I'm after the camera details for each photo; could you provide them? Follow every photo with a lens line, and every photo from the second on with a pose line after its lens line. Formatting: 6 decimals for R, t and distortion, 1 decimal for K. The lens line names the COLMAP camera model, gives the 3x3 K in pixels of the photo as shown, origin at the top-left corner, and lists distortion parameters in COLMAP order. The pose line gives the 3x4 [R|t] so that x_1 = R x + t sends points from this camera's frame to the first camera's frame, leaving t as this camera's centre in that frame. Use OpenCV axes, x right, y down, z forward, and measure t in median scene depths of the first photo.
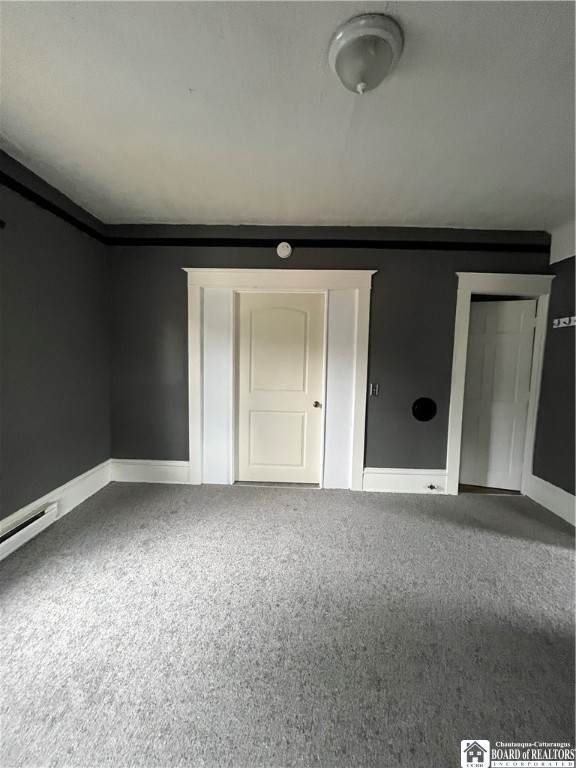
lens RADIAL K [[308.3, 0, 287.9], [0, 308.3, 382.8], [0, 0, 1]] dist [0.000406, 0.000702]
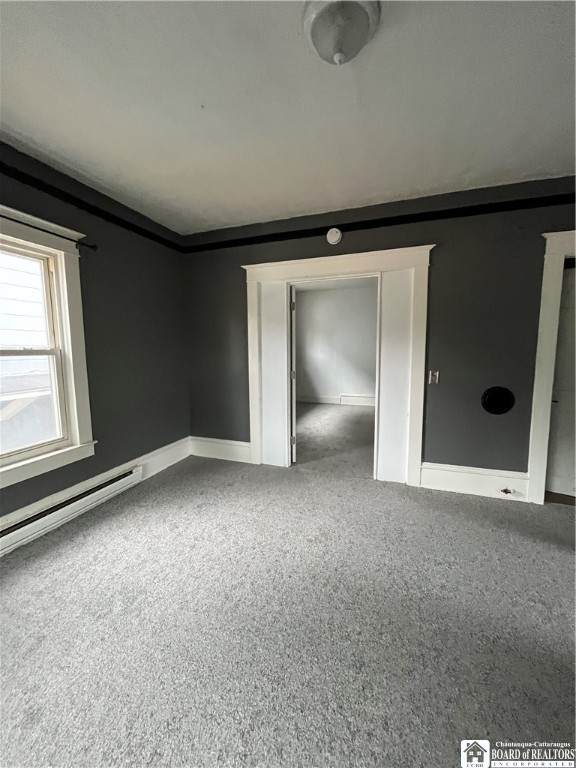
lens RADIAL K [[308.3, 0, 288.3], [0, 308.3, 382.7], [0, 0, 1]] dist [0.000406, 0.000702]
pose [[0.949393, 0.006444, -0.314024, 0.170778], [0.000424, 0.999762, 0.021799, 0.019310], [0.314090, -0.020829, 0.949165, 0.003640]]
